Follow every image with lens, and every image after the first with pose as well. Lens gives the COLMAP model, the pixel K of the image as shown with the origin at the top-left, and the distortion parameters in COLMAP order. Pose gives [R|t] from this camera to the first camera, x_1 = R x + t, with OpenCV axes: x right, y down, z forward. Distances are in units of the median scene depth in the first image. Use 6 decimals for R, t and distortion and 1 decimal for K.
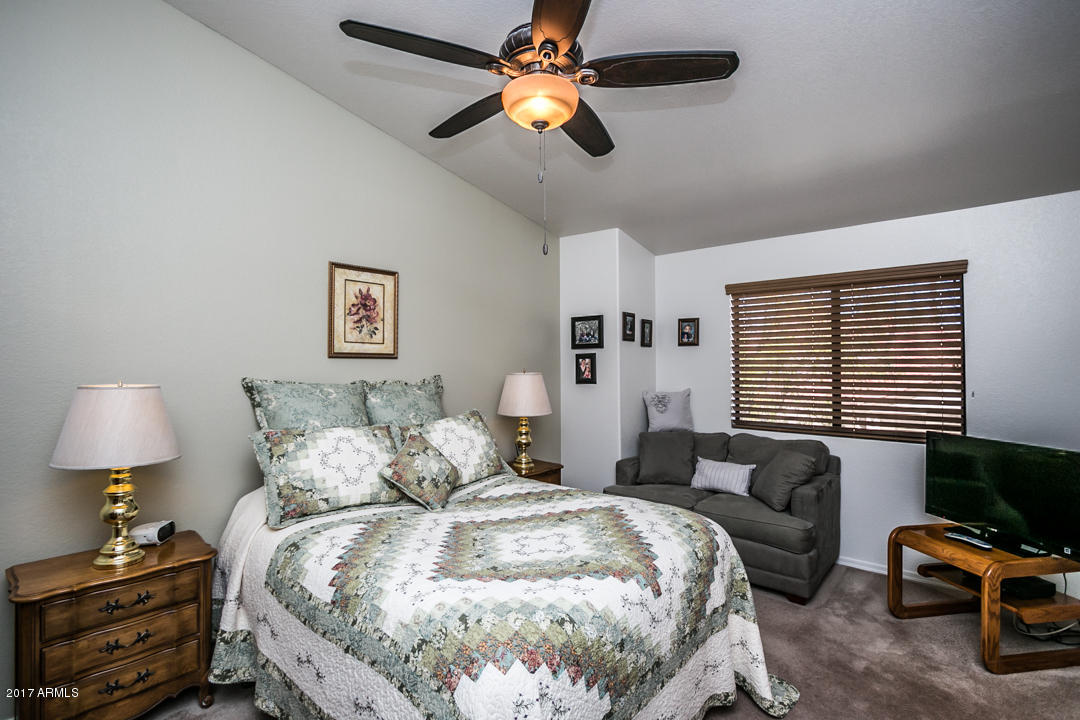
lens RADIAL K [[505.7, 0, 537.1], [0, 505.7, 359.8], [0, 0, 1]] dist [-0.012810, 0.000014]
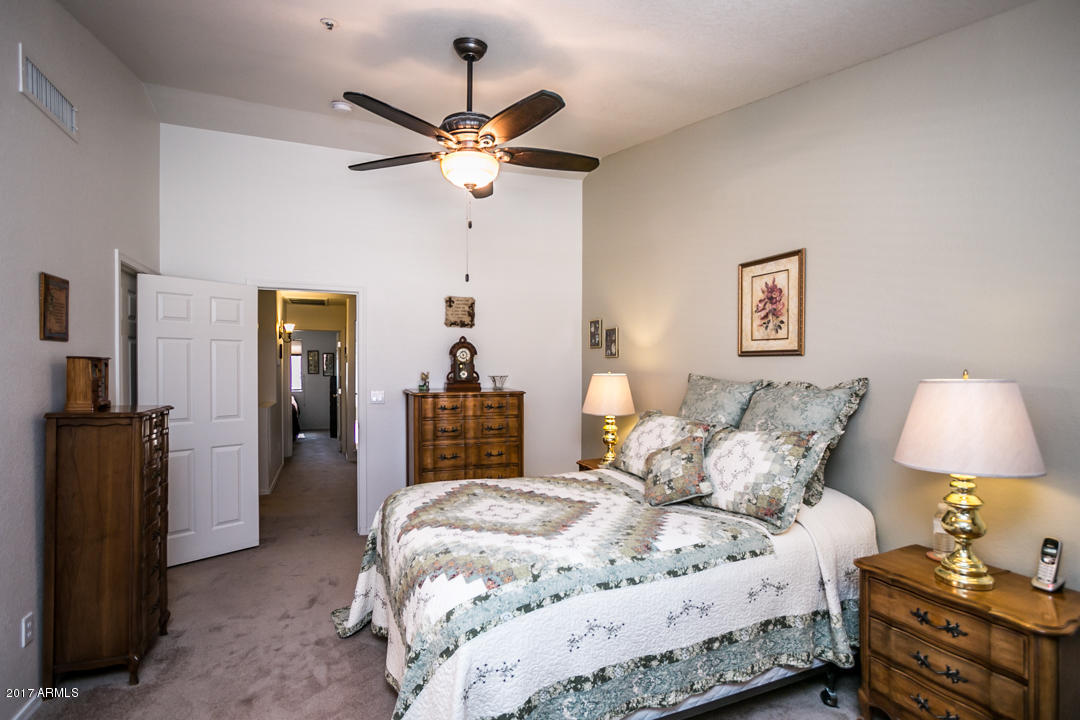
lens RADIAL K [[505.7, 0, 537.5], [0, 505.7, 366.9], [0, 0, 1]] dist [-0.012810, 0.000014]
pose [[-0.427809, -0.000424, -0.903869, 0.682425], [0.006866, 0.999970, -0.003719, 0.017494], [0.903843, -0.007797, -0.427793, 1.026747]]
